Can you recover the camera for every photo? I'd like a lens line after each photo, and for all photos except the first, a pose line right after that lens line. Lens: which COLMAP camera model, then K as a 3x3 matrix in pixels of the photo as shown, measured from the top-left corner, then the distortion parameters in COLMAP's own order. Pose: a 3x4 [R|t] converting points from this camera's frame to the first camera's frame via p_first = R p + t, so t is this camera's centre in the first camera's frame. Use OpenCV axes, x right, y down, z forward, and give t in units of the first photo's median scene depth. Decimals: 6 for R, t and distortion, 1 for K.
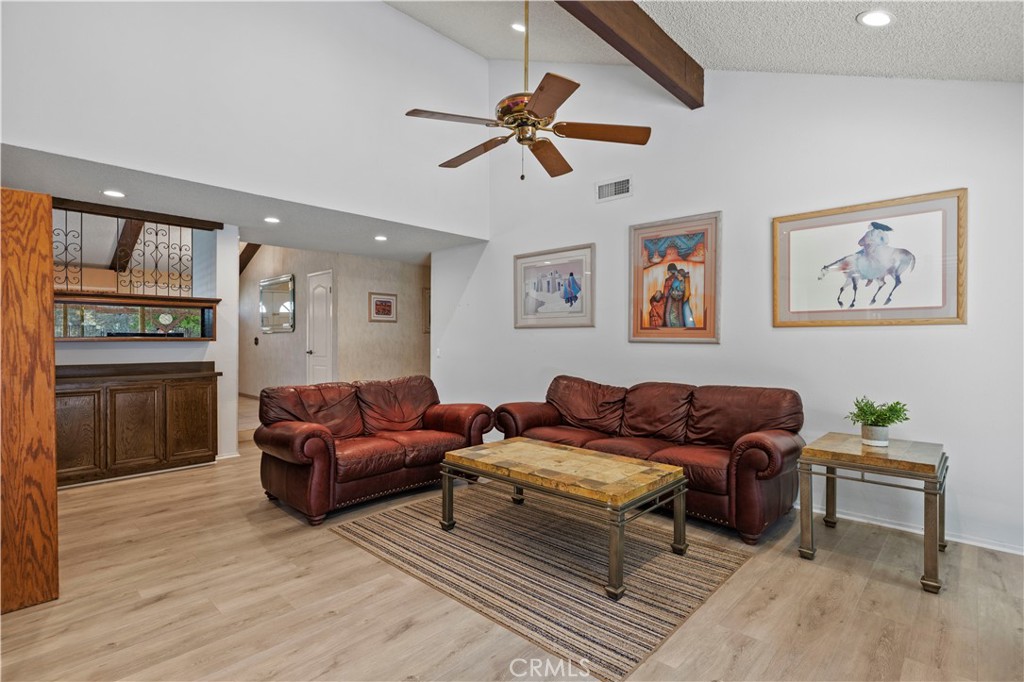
lens RADIAL K [[494.6, 0, 507.7], [0, 494.6, 343.8], [0, 0, 1]] dist [-0.001978, 0.000940]
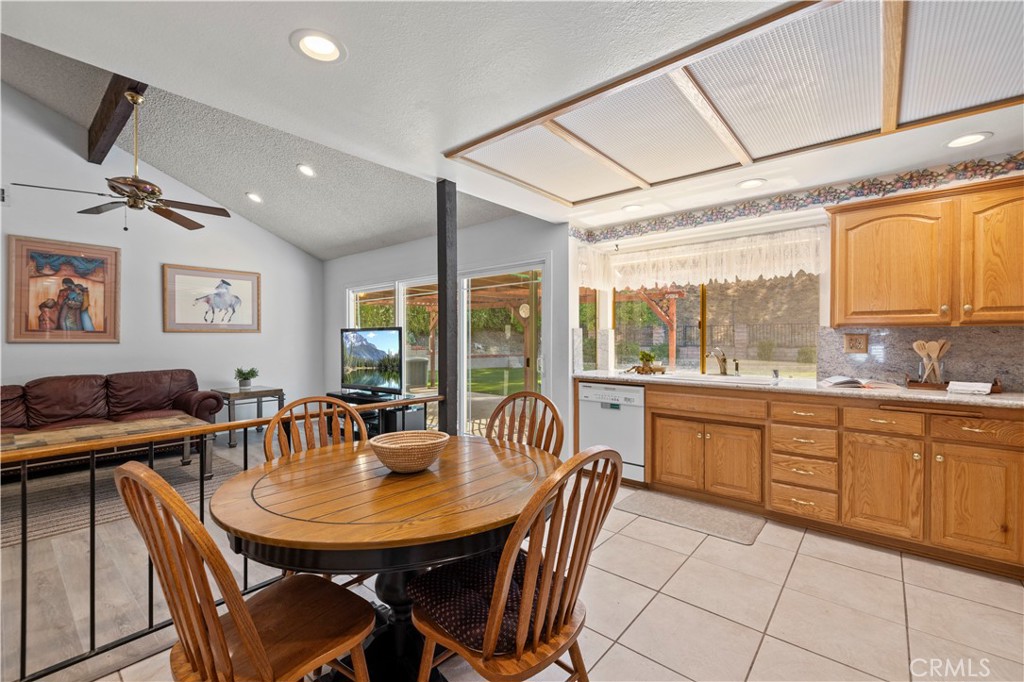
lens RADIAL K [[436.3, 0, 508.5], [0, 436.3, 339.8], [0, 0, 1]] dist [0.003438, 0.000762]
pose [[-0.054200, -0.006041, 0.998512, -0.917179], [0.008411, 0.999943, 0.006506, -0.008967], [-0.998495, 0.008751, -0.054146, -0.030448]]
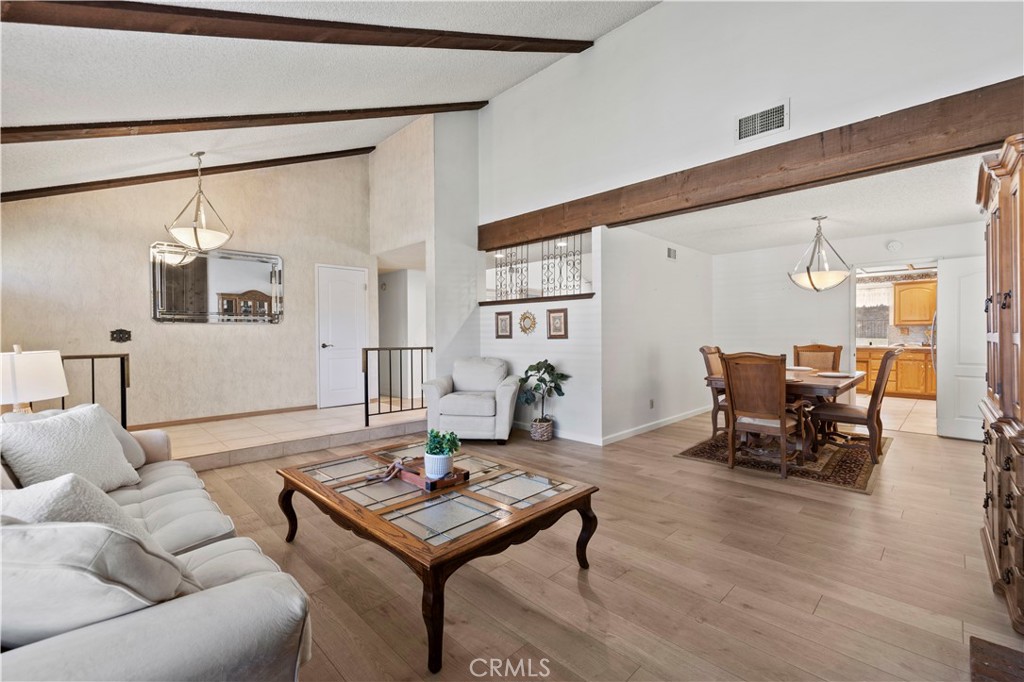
lens RADIAL K [[436.3, 0, 508.5], [0, 436.3, 339.8], [0, 0, 1]] dist [0.003438, 0.000762]
pose [[0.031810, -0.012351, 0.999418, -2.395710], [0.012664, 0.999848, 0.011953, -0.001848], [-0.999414, 0.012276, 0.031961, 1.189907]]
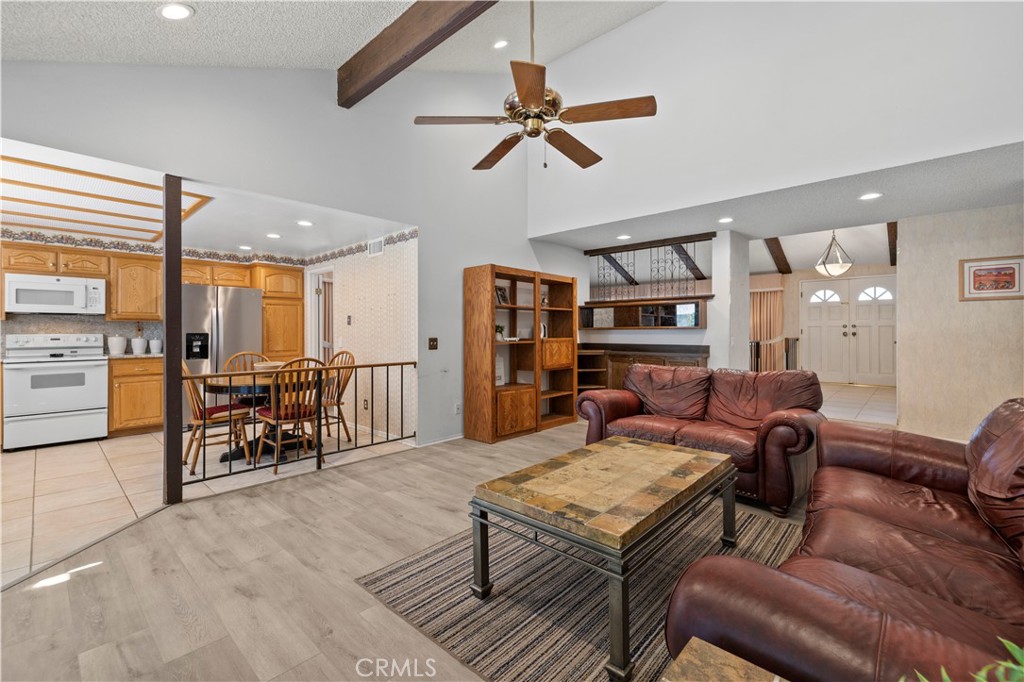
lens RADIAL K [[438.1, 0, 509.3], [0, 438.1, 330.2], [0, 0, 1]] dist [0.003824, 0.000314]
pose [[0.013888, -0.004444, -0.999894, 0.654871], [-0.004518, 0.999980, -0.004507, 0.005622], [0.999893, 0.004580, 0.013867, 0.642016]]
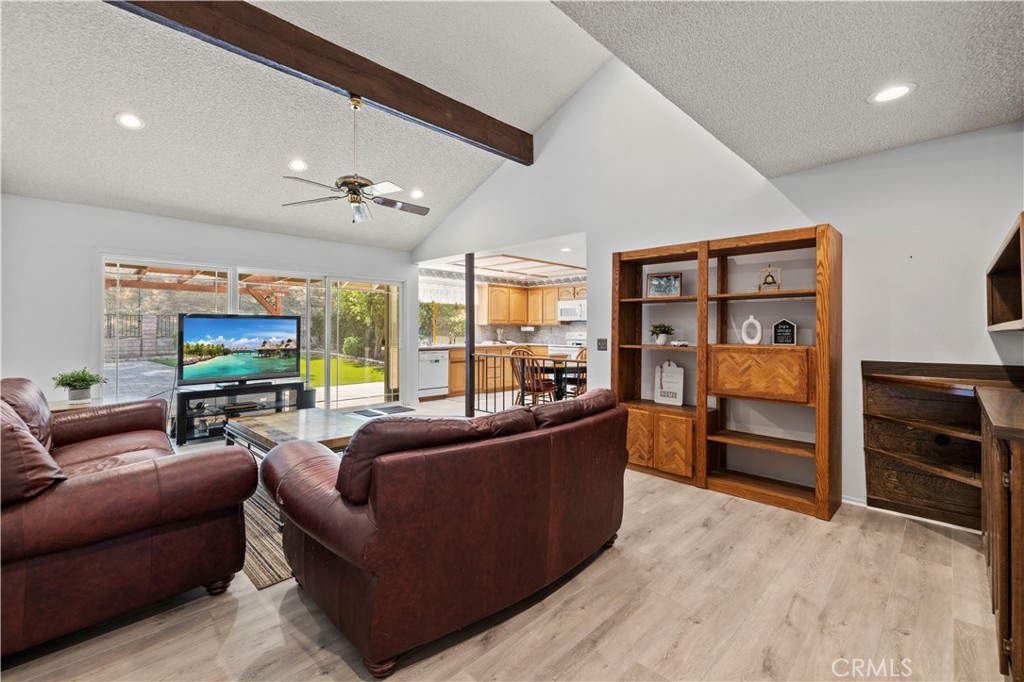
lens RADIAL K [[441.4, 0, 511.9], [0, 441.4, 325.6], [0, 0, 1]] dist [0.001709, 0.000235]
pose [[-0.999801, -0.004888, 0.019352, -0.345059], [-0.004967, 0.999979, -0.004054, -0.006747], [-0.019332, -0.004150, -0.999805, 1.659576]]
